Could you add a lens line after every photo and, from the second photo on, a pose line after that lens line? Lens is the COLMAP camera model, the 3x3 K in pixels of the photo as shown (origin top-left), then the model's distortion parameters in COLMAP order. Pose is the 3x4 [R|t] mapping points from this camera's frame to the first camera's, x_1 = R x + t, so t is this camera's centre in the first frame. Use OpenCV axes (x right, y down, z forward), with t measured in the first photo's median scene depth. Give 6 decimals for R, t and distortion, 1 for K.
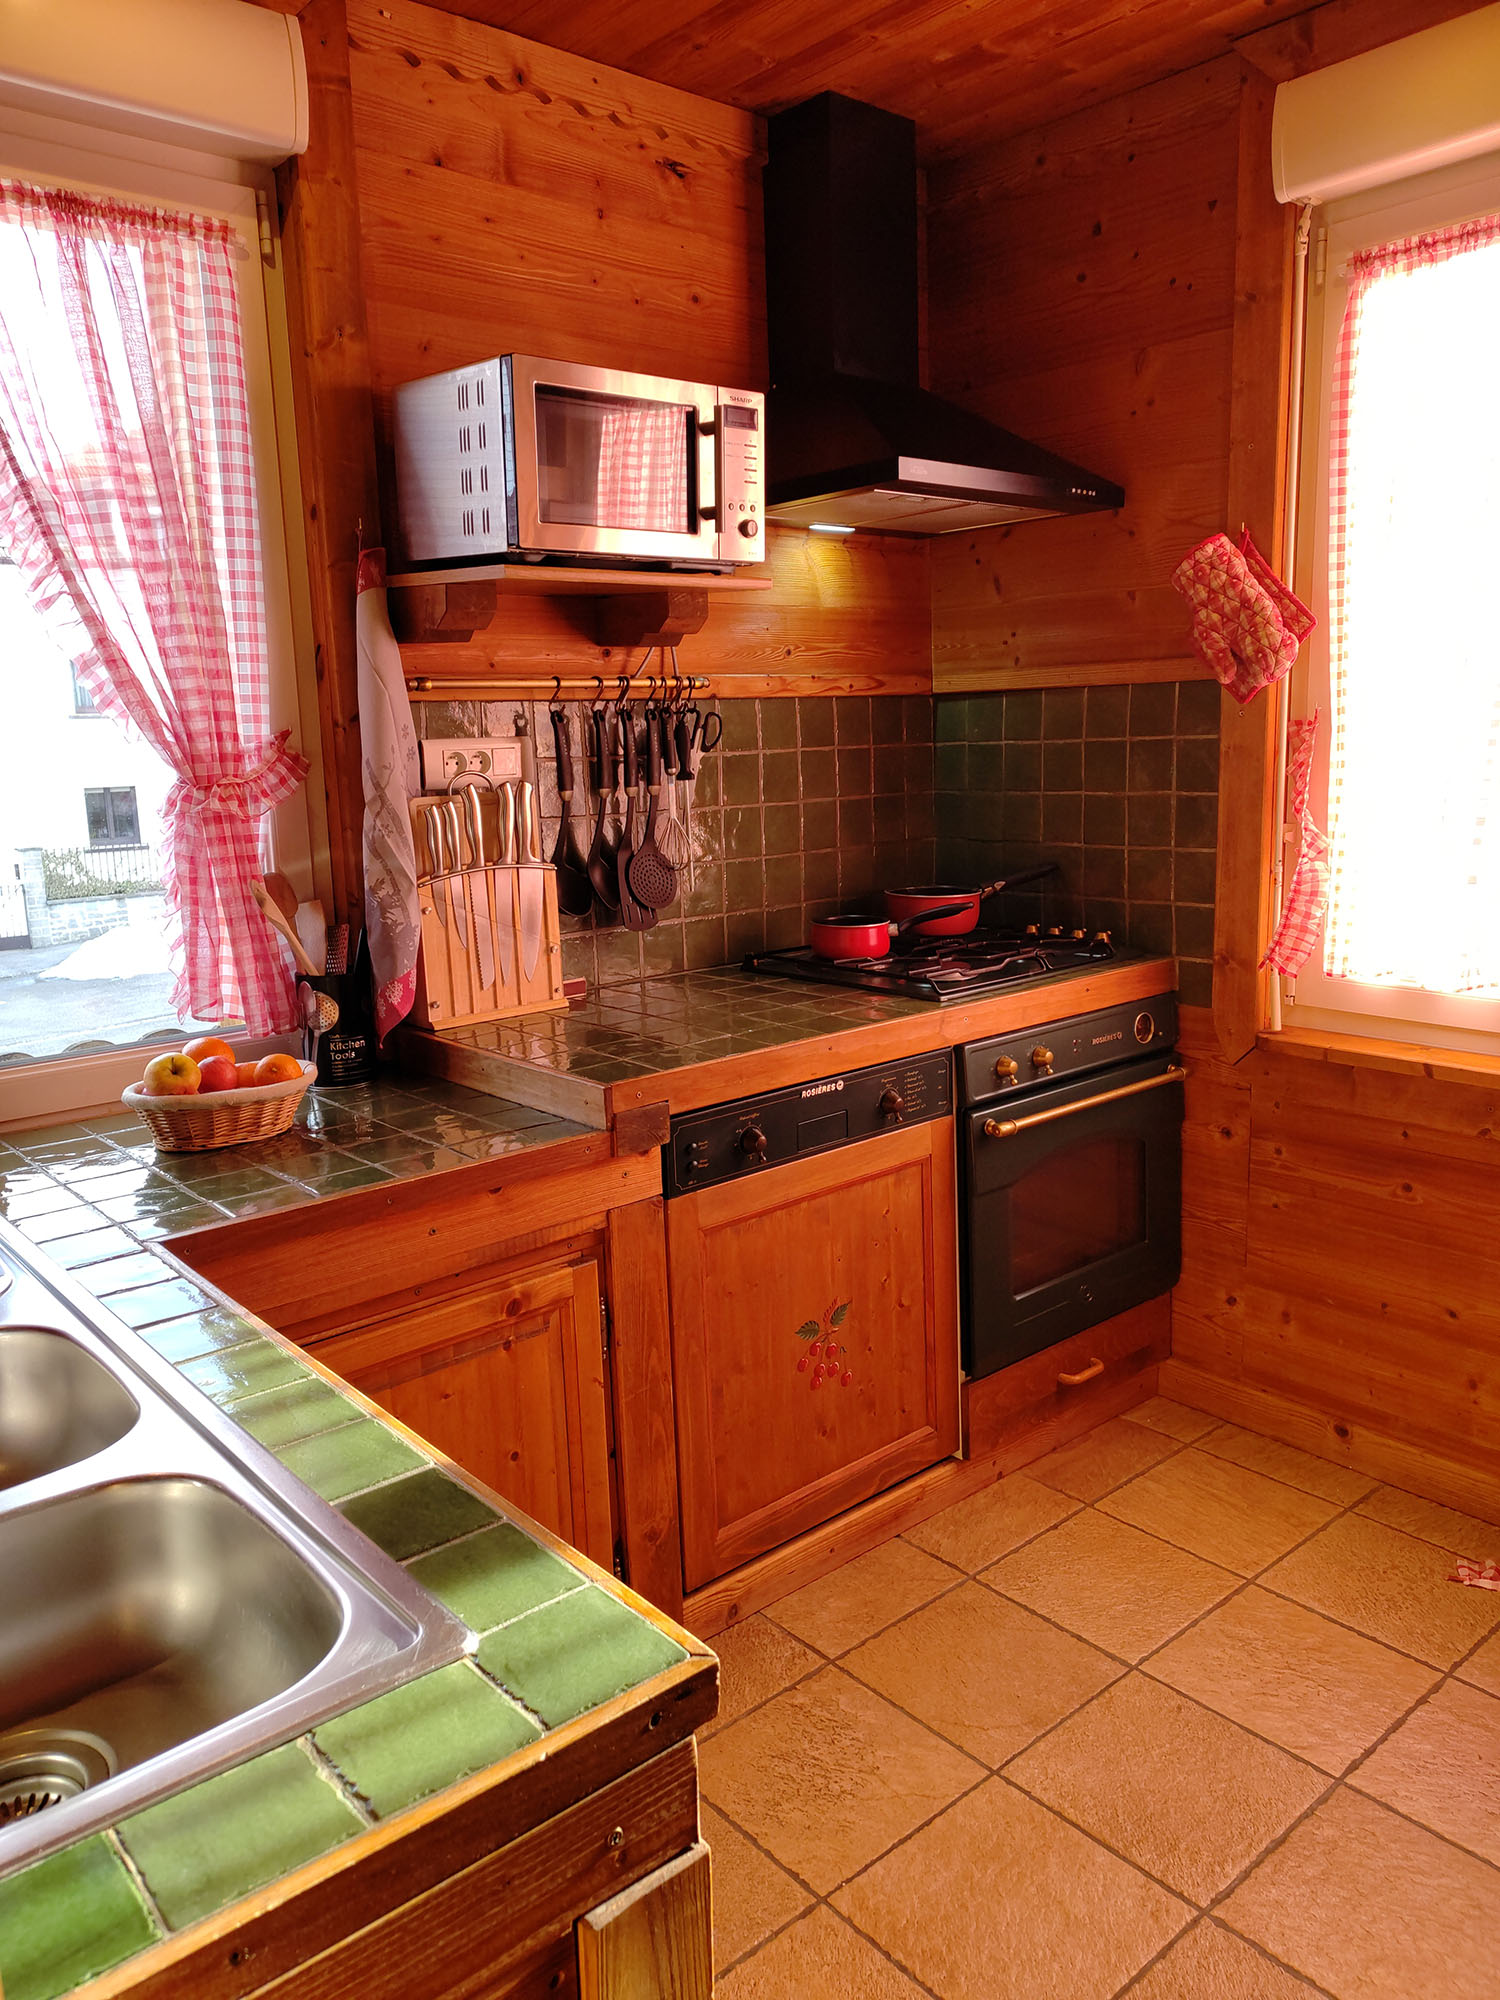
lens RADIAL K [[1457.9, 0, 752.3], [0, 1457.9, 996.9], [0, 0, 1]] dist [0.025042, -0.017828]
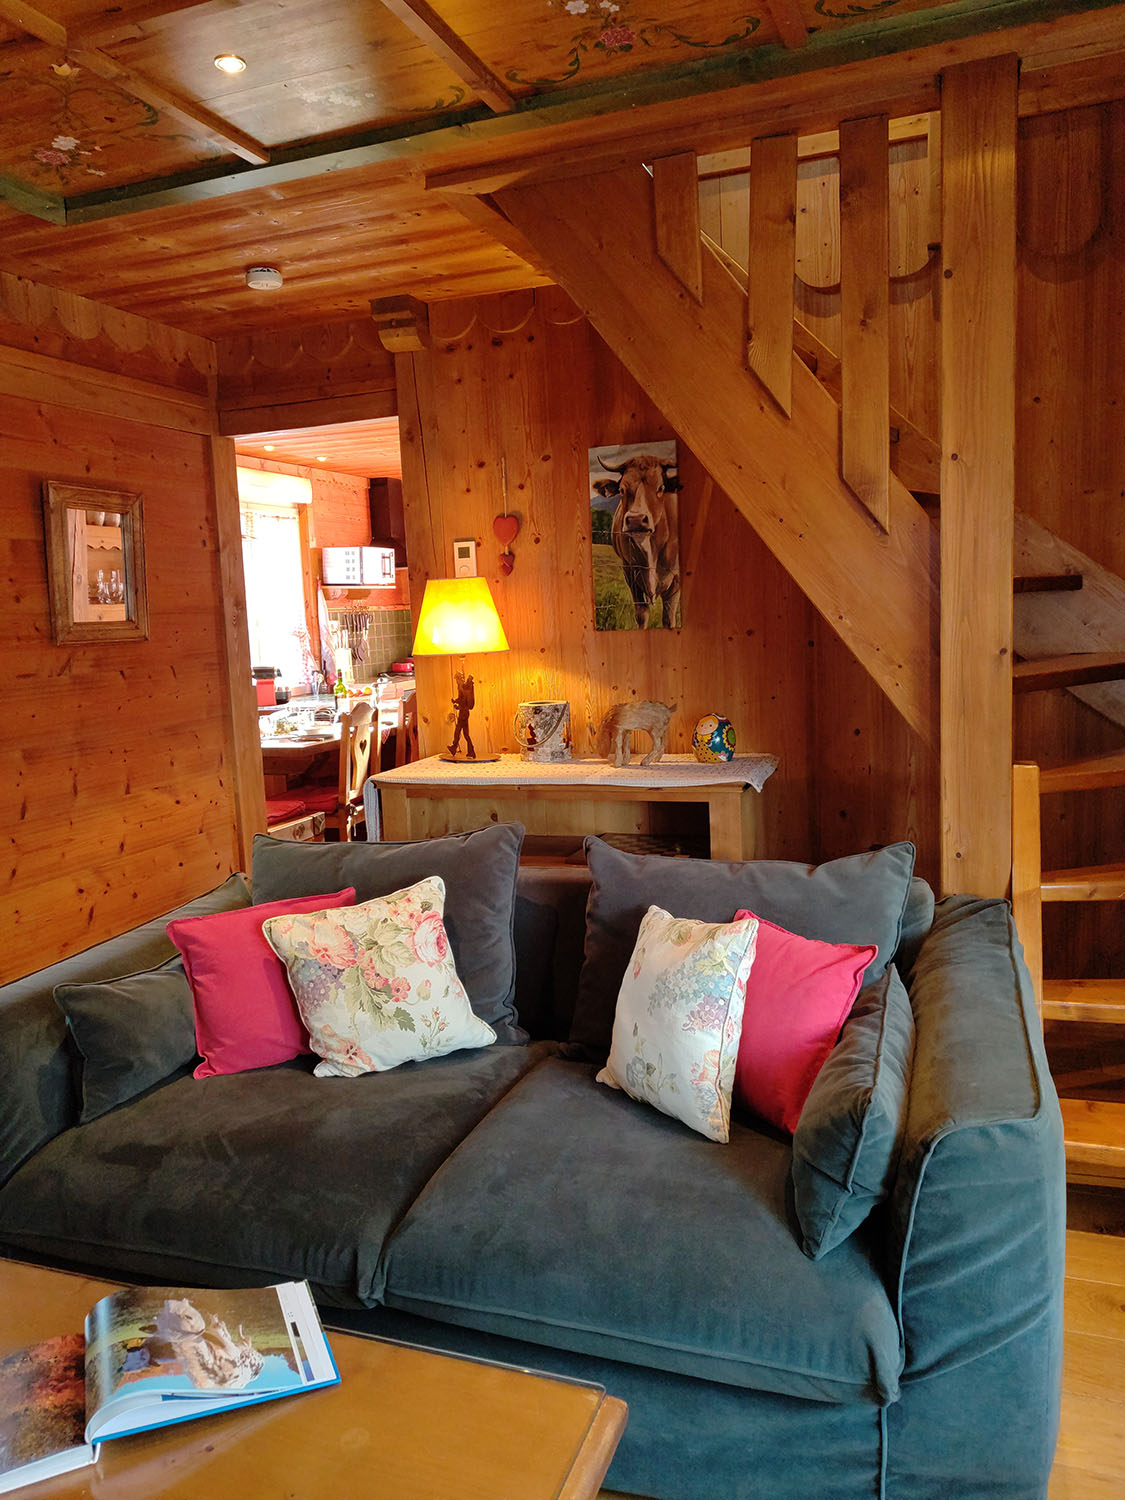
lens RADIAL K [[1093.4, 0, 564.5], [0, 1093.4, 747.3], [0, 0, 1]] dist [0.025042, -0.017828]
pose [[0.879971, -0.069173, 0.469964, -1.273683], [0.100072, 0.994133, -0.041053, 0.456349], [-0.464367, 0.083156, 0.881730, -2.460910]]
